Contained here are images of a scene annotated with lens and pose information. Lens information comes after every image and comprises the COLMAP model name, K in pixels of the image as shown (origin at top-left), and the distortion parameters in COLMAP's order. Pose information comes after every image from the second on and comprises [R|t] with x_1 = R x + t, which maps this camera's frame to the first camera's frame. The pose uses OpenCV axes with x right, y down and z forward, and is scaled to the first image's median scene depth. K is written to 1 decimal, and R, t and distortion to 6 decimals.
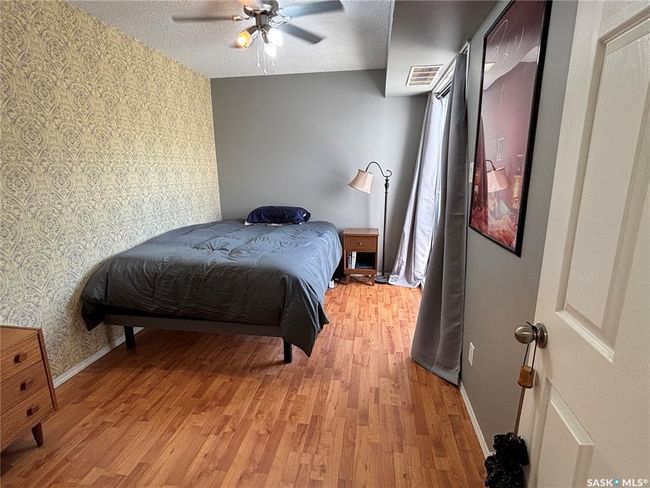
lens RADIAL K [[321.8, 0, 325.9], [0, 321.8, 239.6], [0, 0, 1]] dist [0.000674, -0.000086]
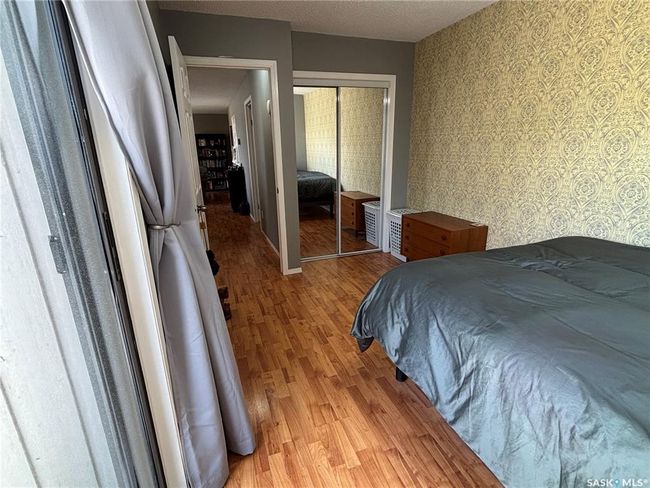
lens RADIAL K [[321.8, 0, 326.6], [0, 321.8, 246.1], [0, 0, 1]] dist [0.000674, -0.000086]
pose [[-0.876491, 0.166091, -0.451860, 0.436681], [-0.077095, 0.878062, 0.472296, -0.353801], [0.475205, 0.448799, -0.756809, 1.646973]]
